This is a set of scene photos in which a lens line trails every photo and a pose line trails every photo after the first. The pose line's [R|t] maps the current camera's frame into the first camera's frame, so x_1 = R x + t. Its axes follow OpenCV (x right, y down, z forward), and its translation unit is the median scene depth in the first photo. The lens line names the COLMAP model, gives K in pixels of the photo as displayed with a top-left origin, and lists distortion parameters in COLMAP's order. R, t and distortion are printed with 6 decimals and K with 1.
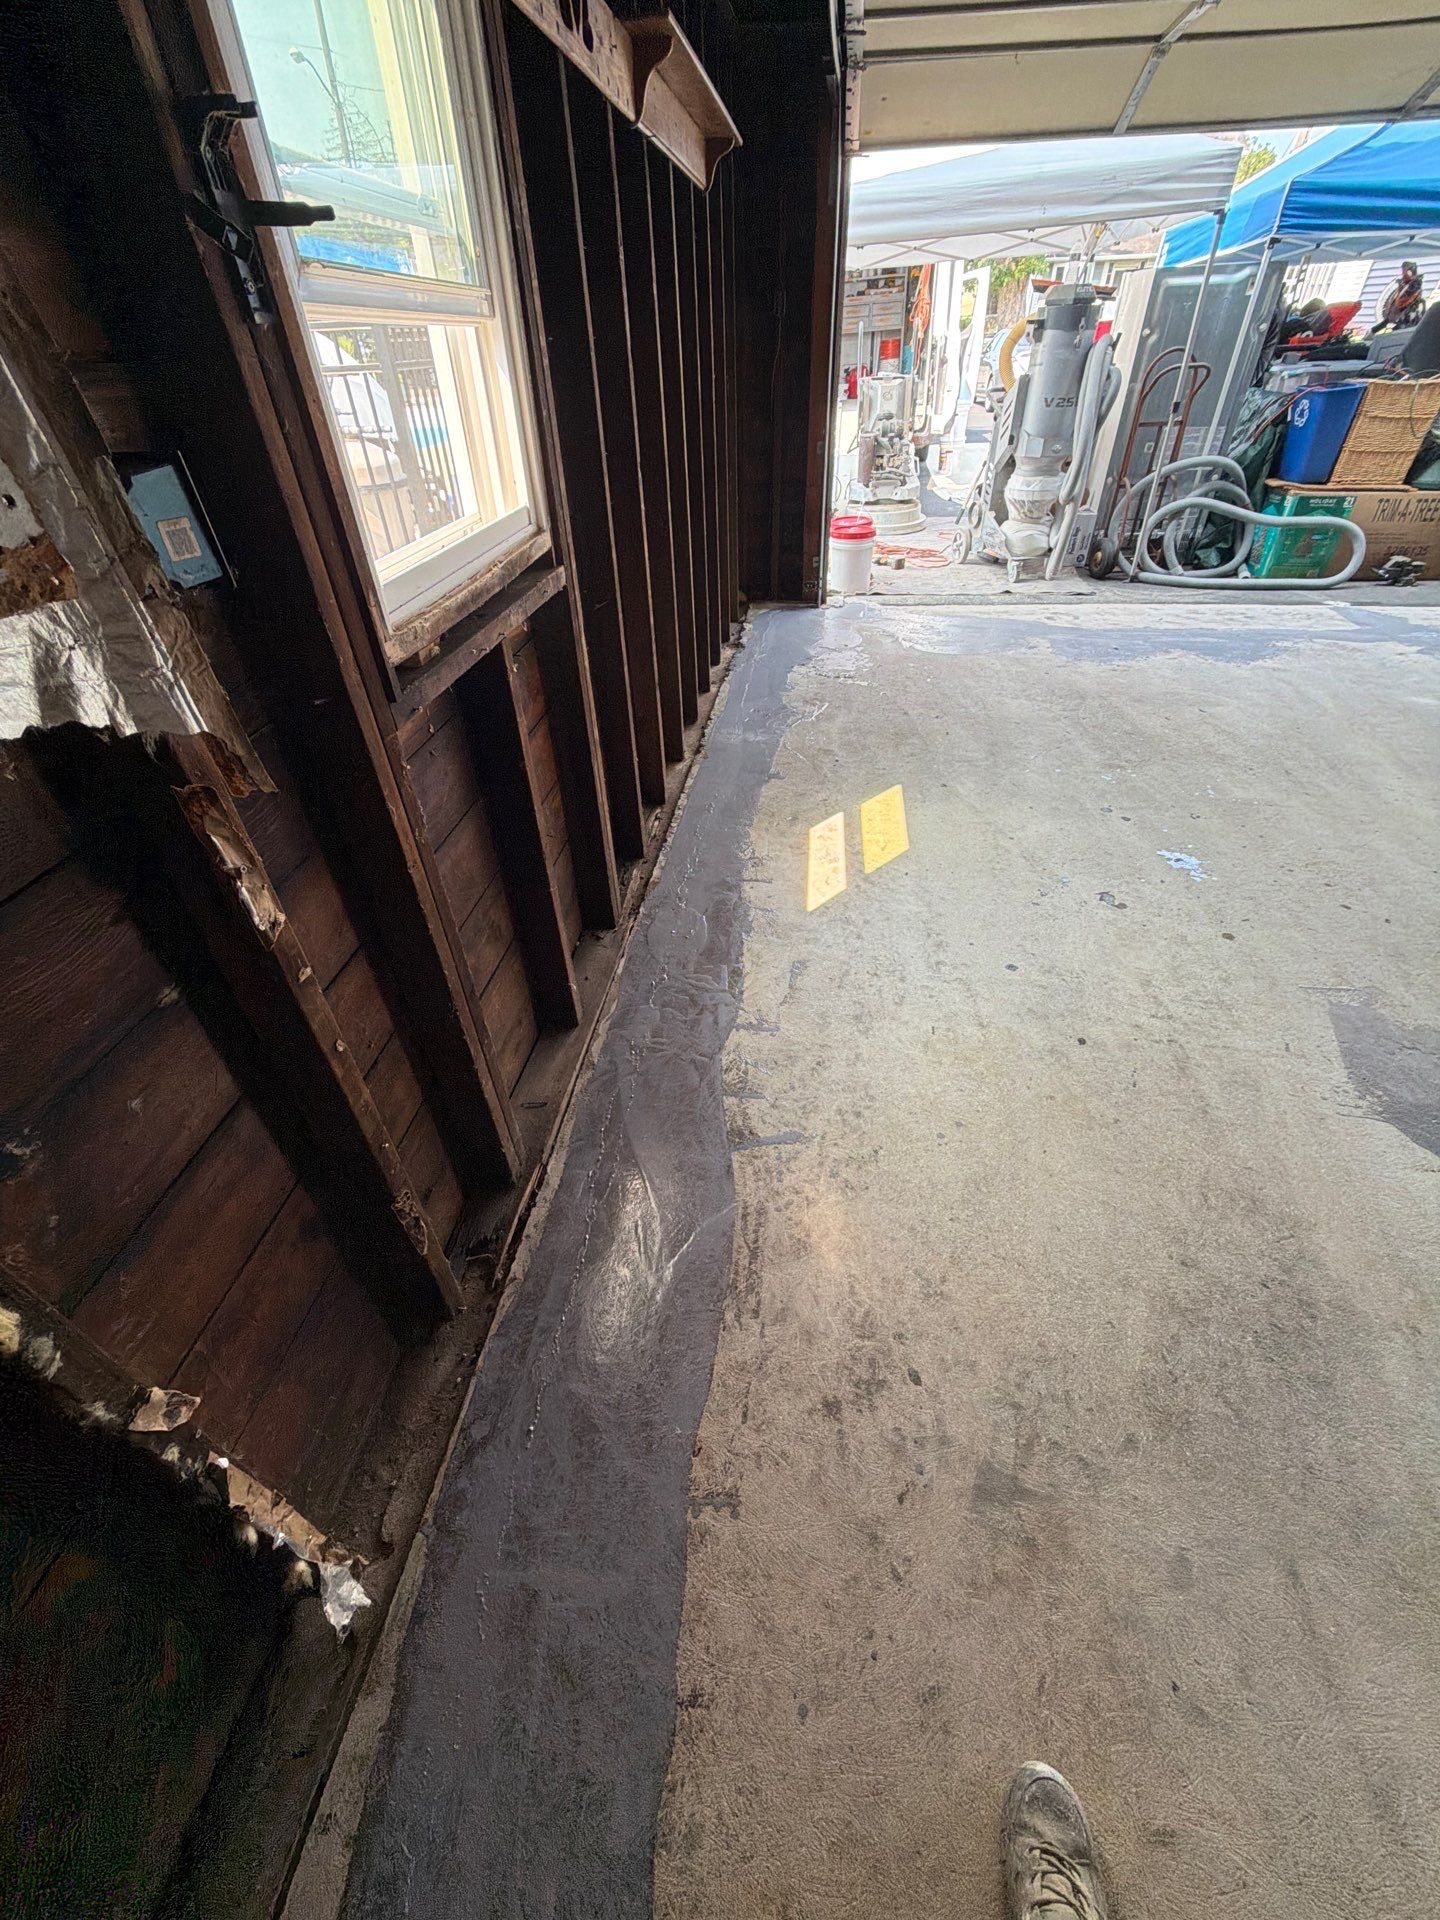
lens RADIAL K [[762.7, 0, 720.6], [0, 762.7, 959.8], [0, 0, 1]] dist [0.000717, 0.000169]
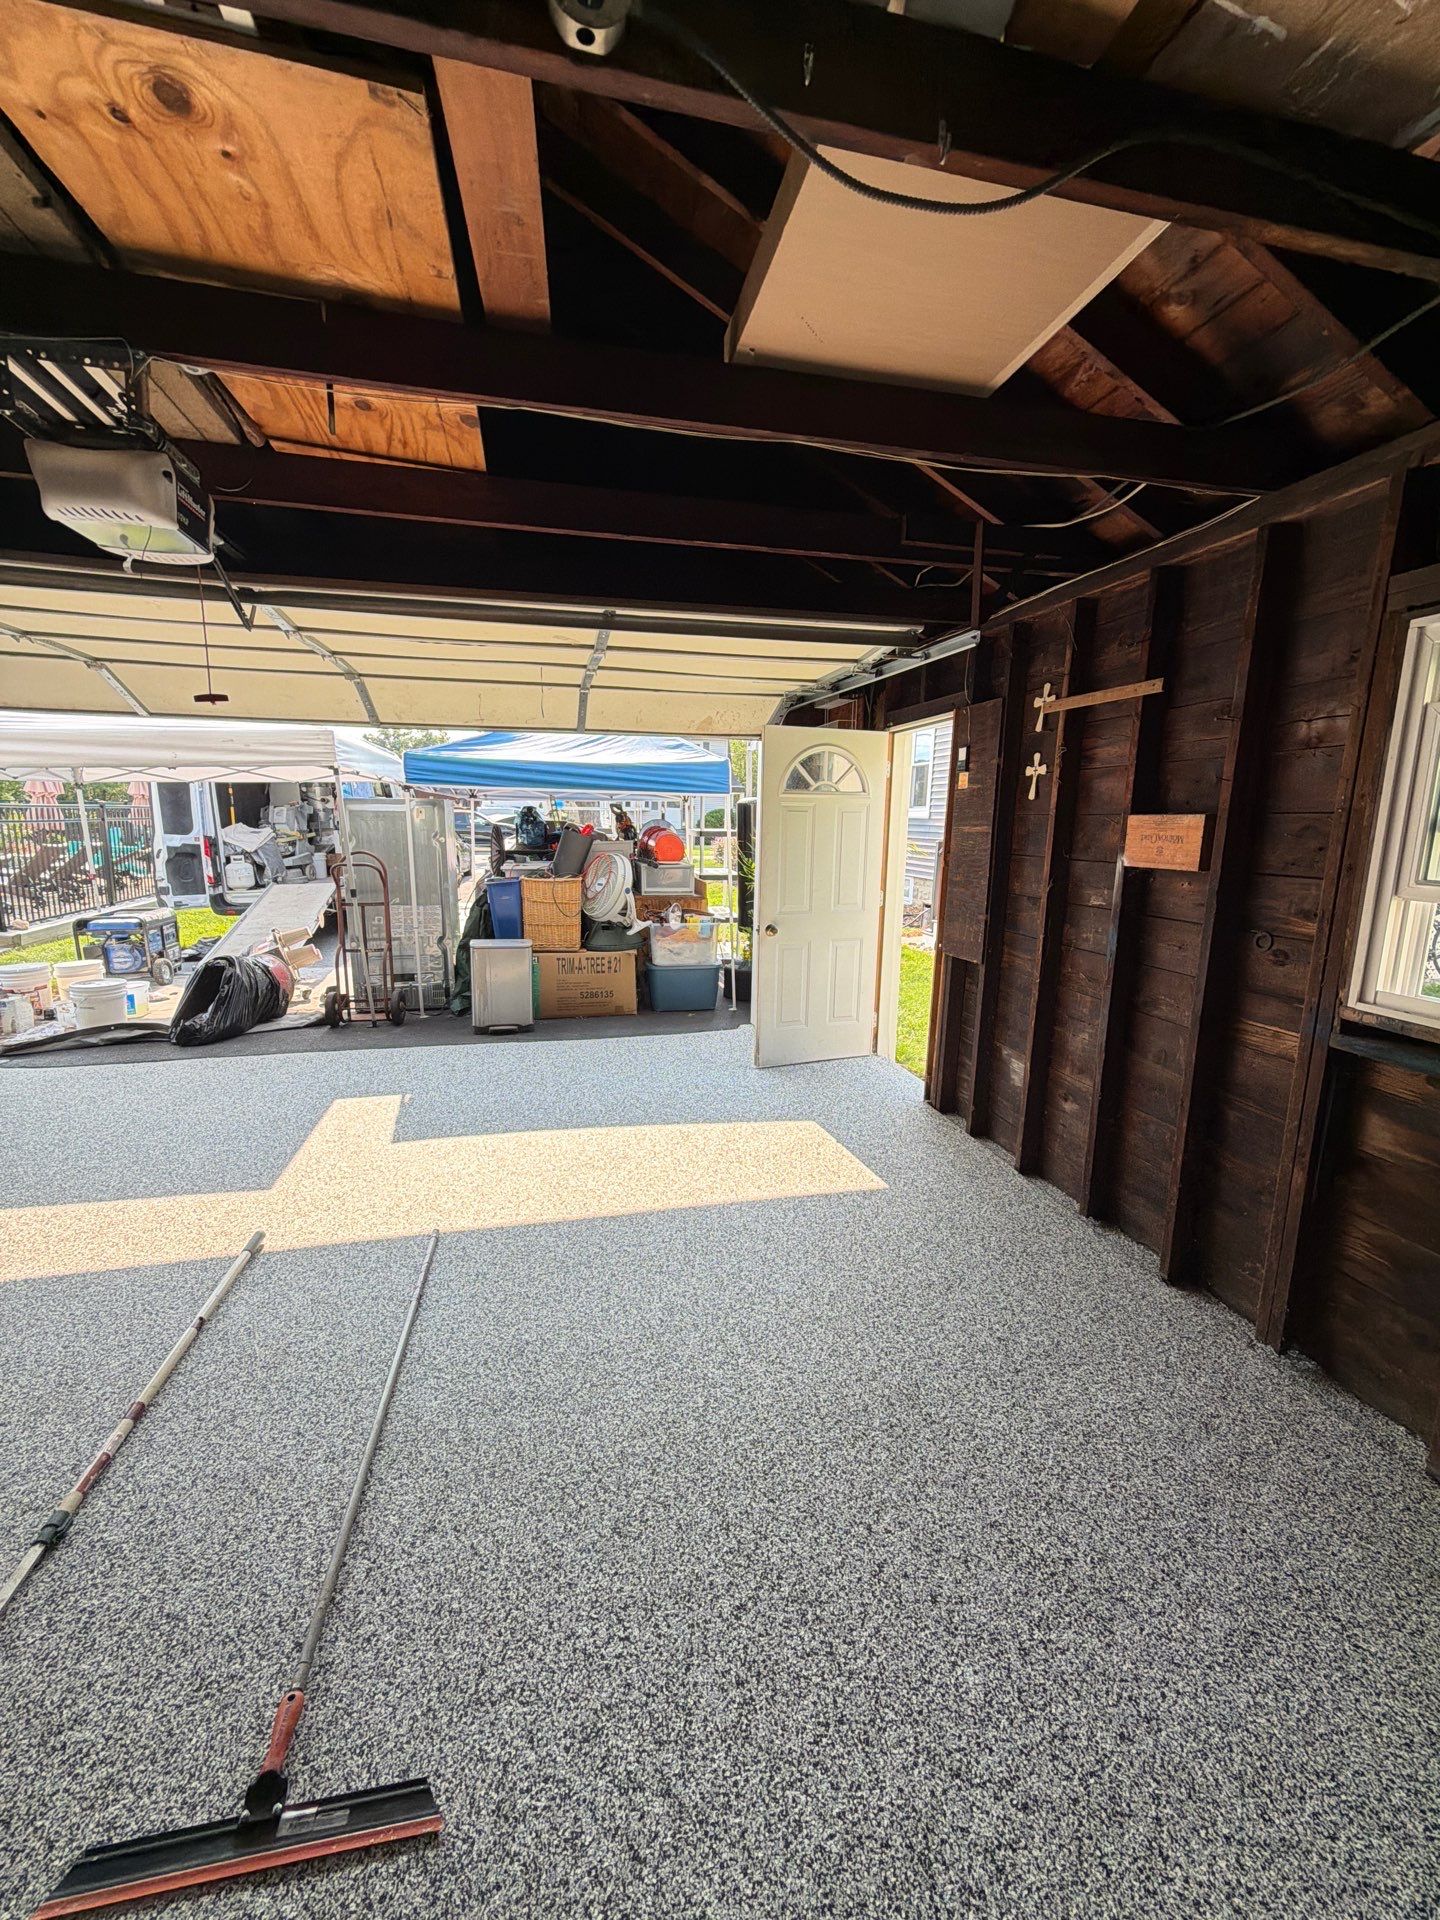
lens RADIAL K [[759.5, 0, 721.0], [0, 759.5, 960.7], [0, 0, 1]] dist [-0.001823, 0.000090]
pose [[0.931288, -0.021773, 0.363632, 0.625220], [0.195774, 0.871719, -0.449197, -0.021126], [-0.307204, 0.489522, 0.816085, -0.033924]]
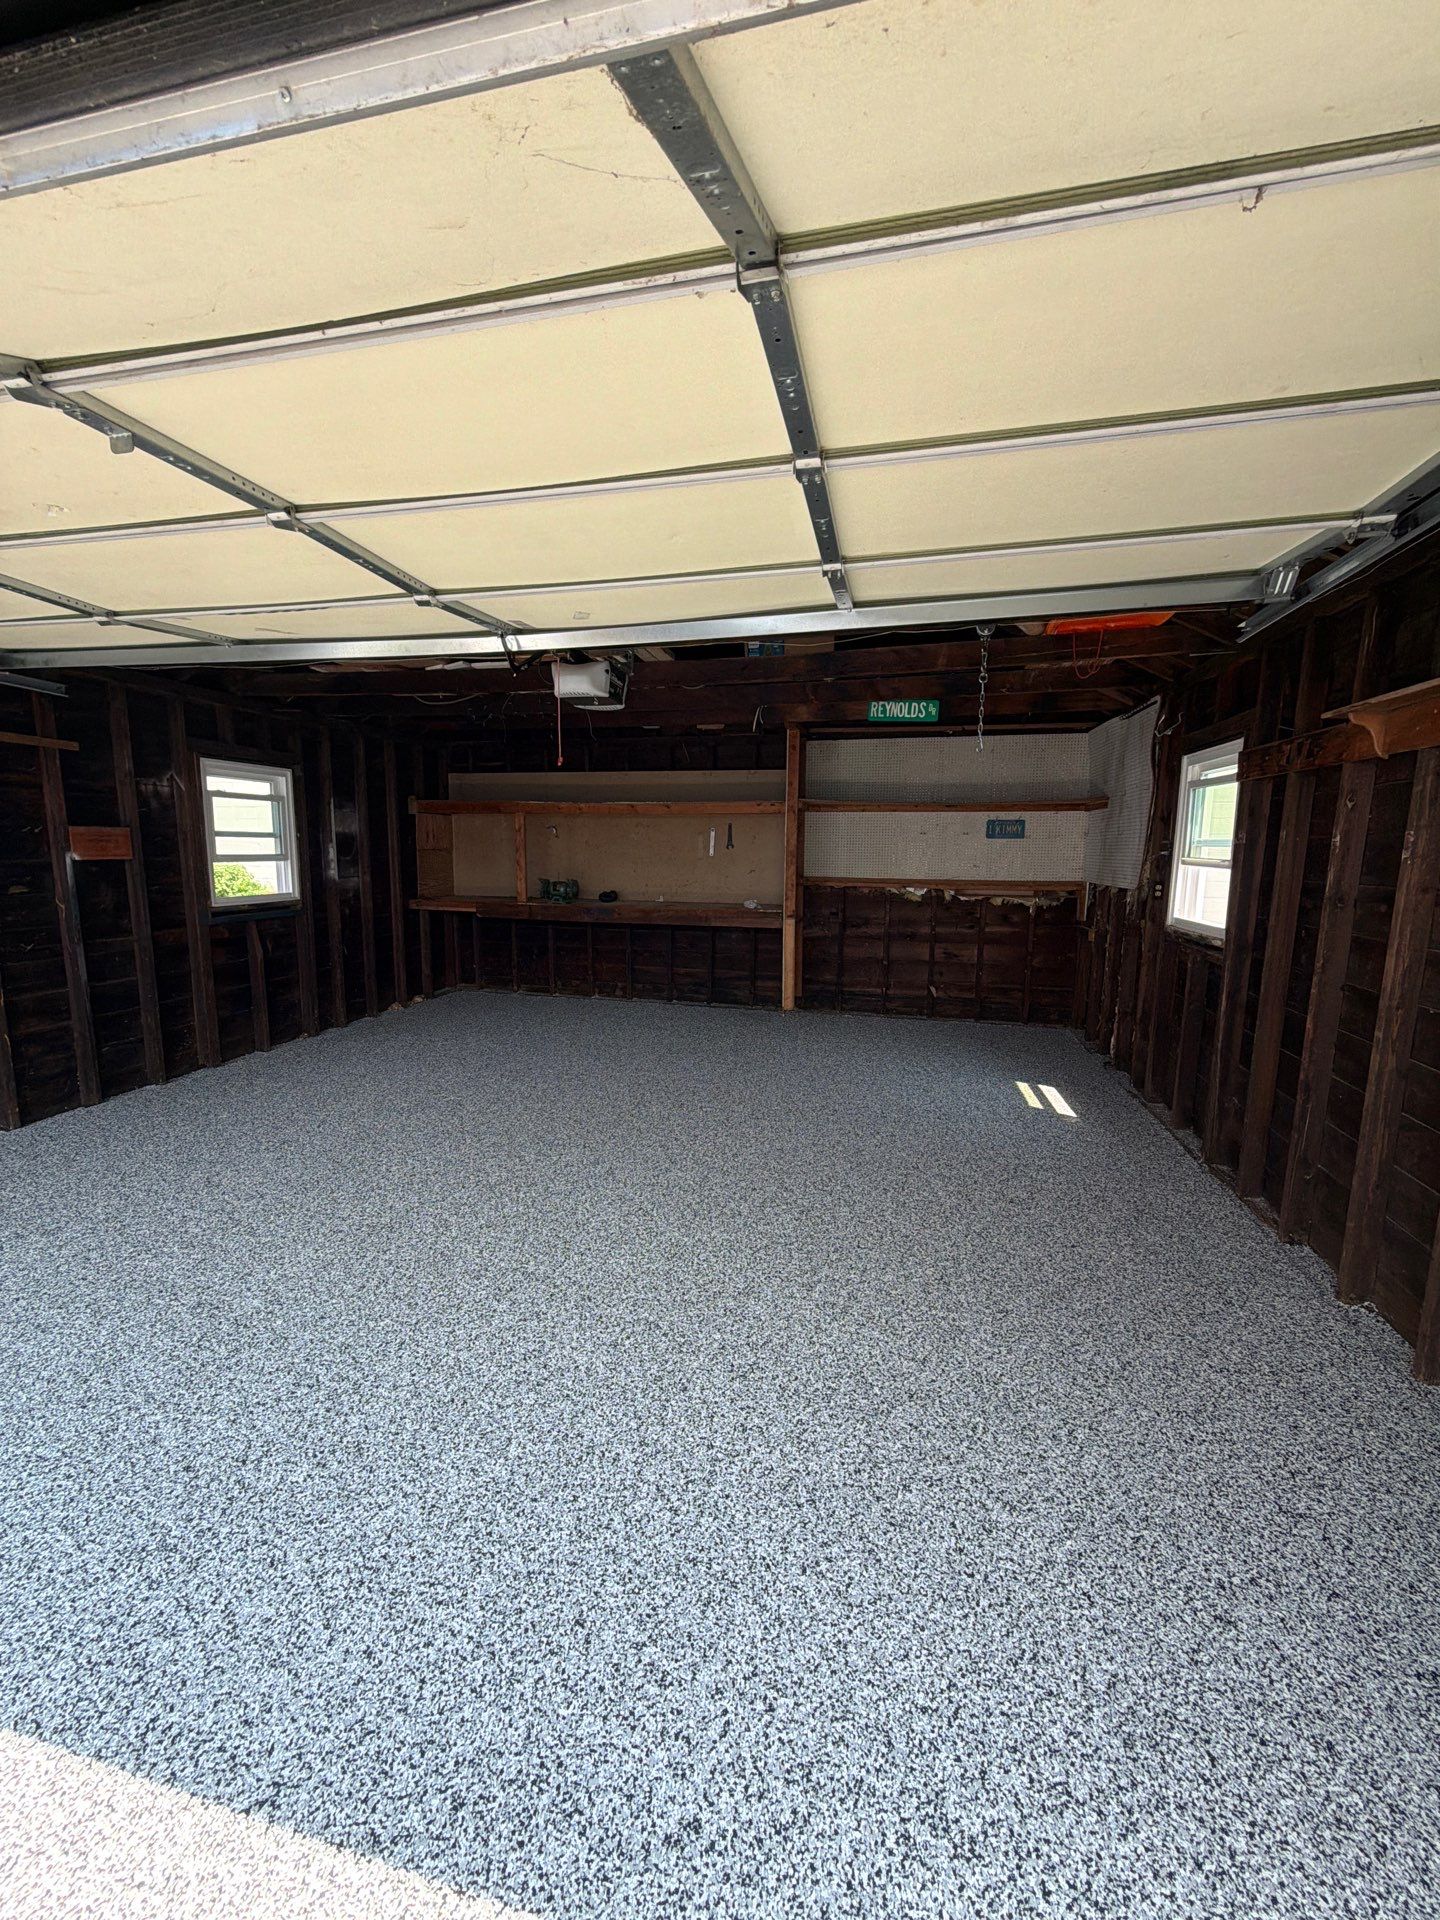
lens RADIAL K [[762.0, 0, 720.0], [0, 762.0, 960.0], [0, 0, 1]] dist [0.002613, 0.000229]
pose [[-0.995594, 0.001956, 0.093751, 0.333783], [0.070826, 0.670916, 0.738143, -0.722988], [-0.061455, 0.741531, -0.668098, 0.836755]]
